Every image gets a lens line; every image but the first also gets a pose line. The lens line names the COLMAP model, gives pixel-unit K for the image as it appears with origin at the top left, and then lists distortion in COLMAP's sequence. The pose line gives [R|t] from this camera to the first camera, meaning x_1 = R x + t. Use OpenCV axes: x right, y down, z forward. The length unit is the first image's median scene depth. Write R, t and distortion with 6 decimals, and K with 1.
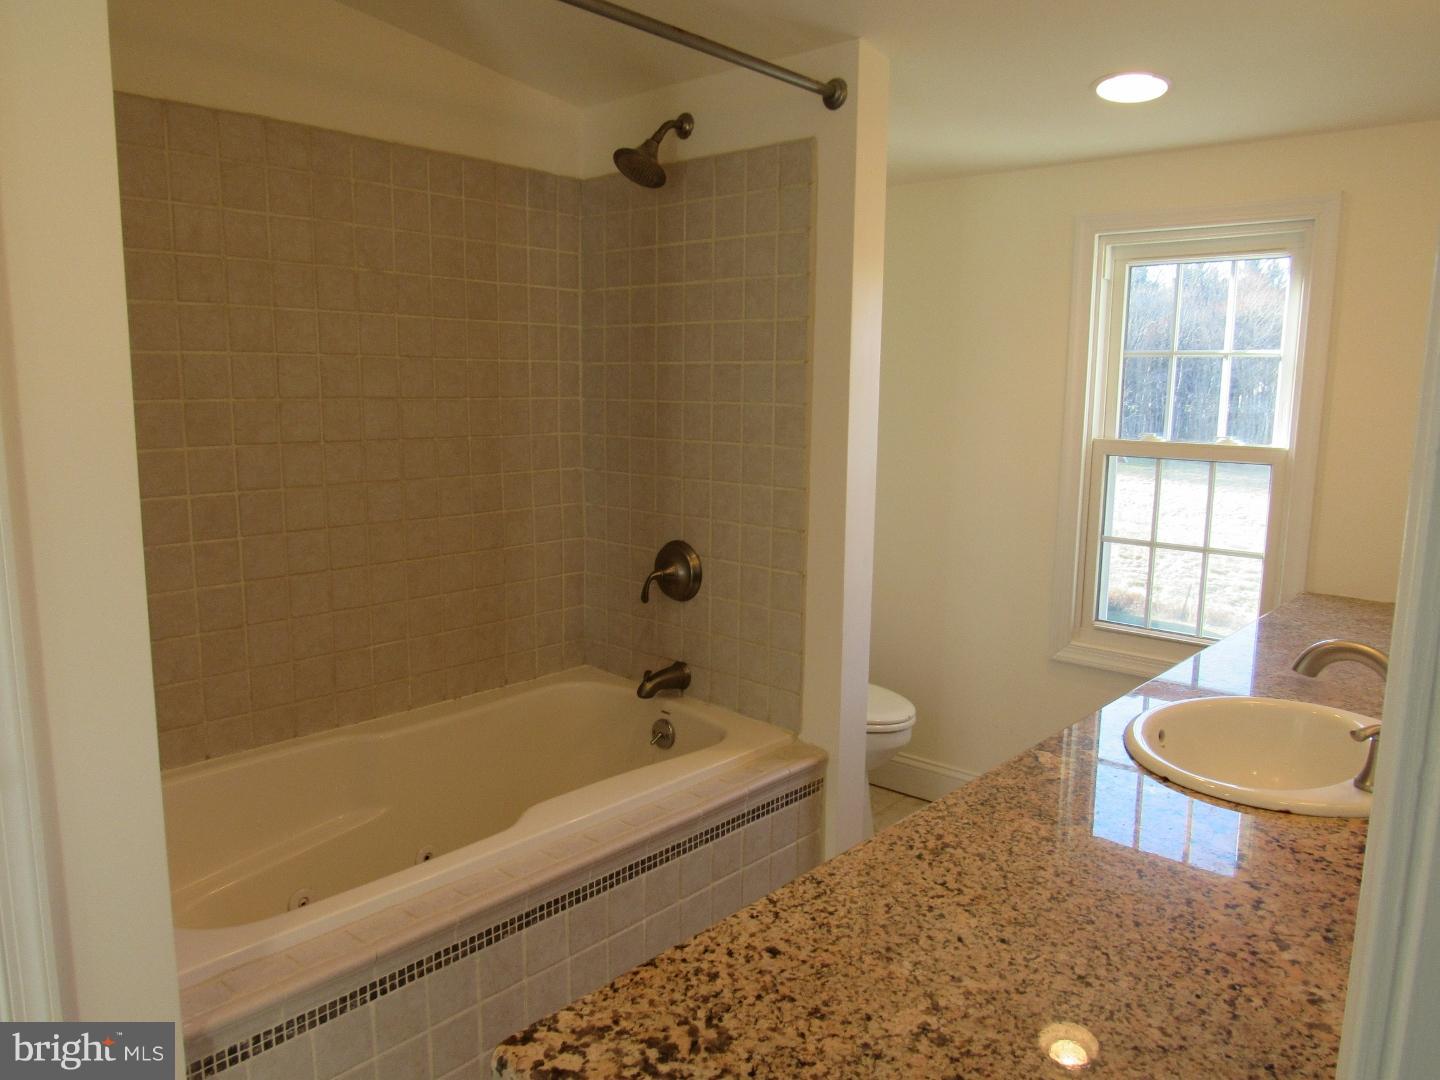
lens RADIAL K [[1030.5, 0, 716.5], [0, 1030.5, 537.9], [0, 0, 1]] dist [-0.024560, 0.002825]
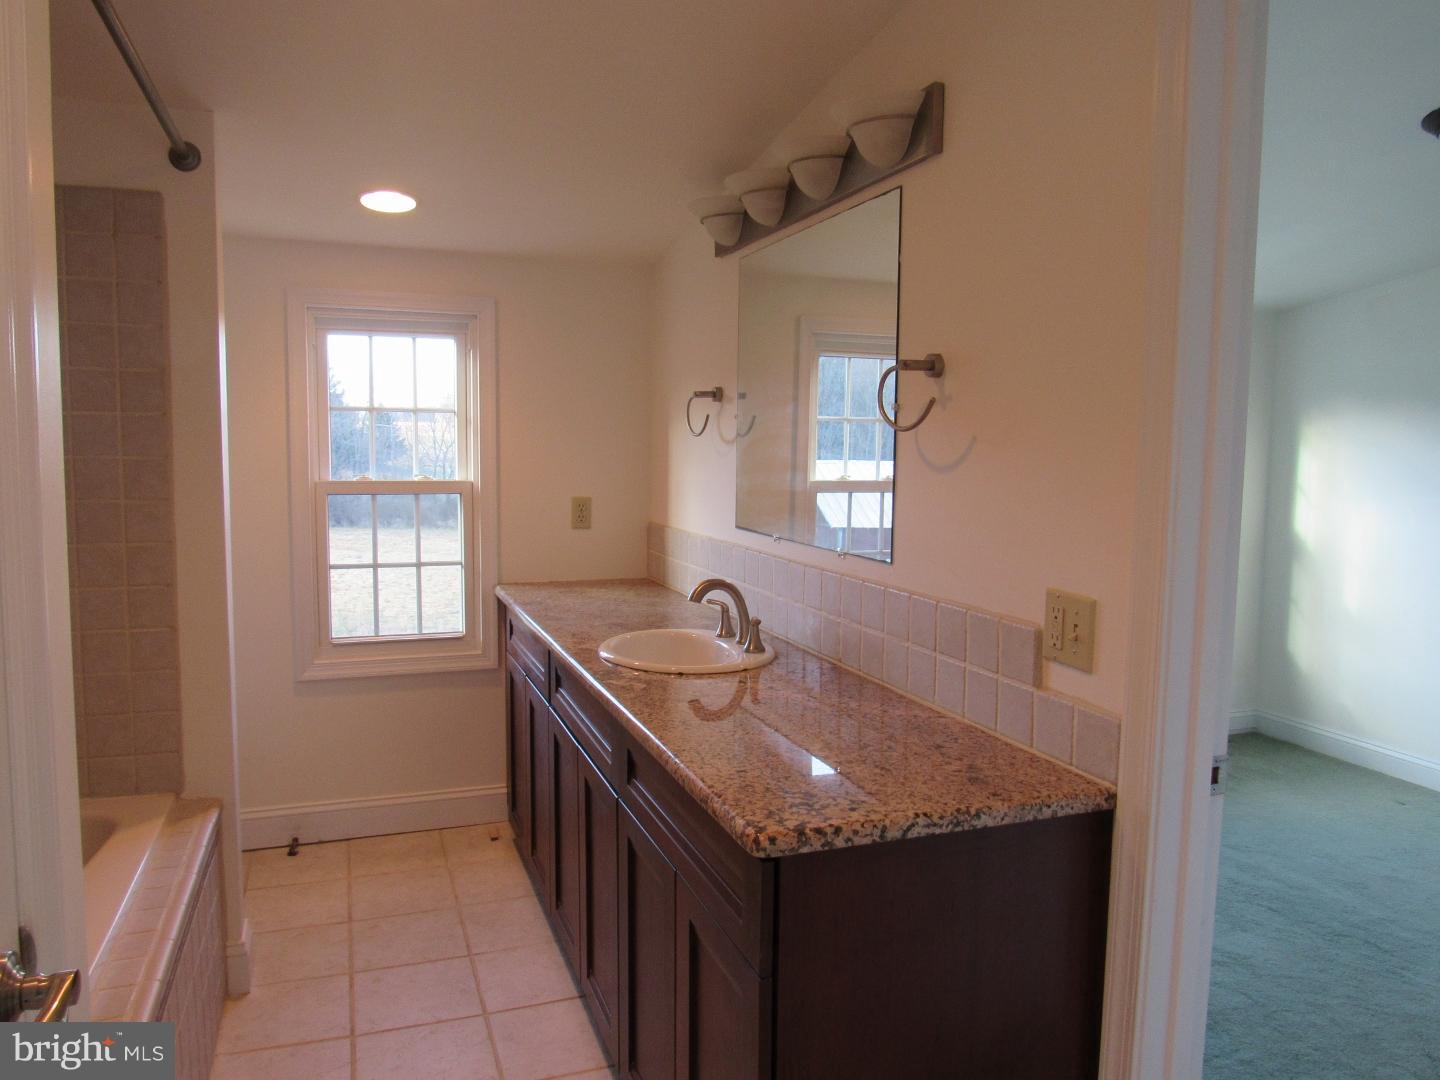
lens RADIAL K [[1045.4, 0, 719.9], [0, 1045.4, 541.4], [0, 0, 1]] dist [-0.029506, 0.003528]
pose [[0.470560, -0.092720, 0.877483, -0.524313], [0.130297, 0.990863, 0.034826, -0.013331], [-0.872695, 0.097946, 0.478342, 0.062793]]
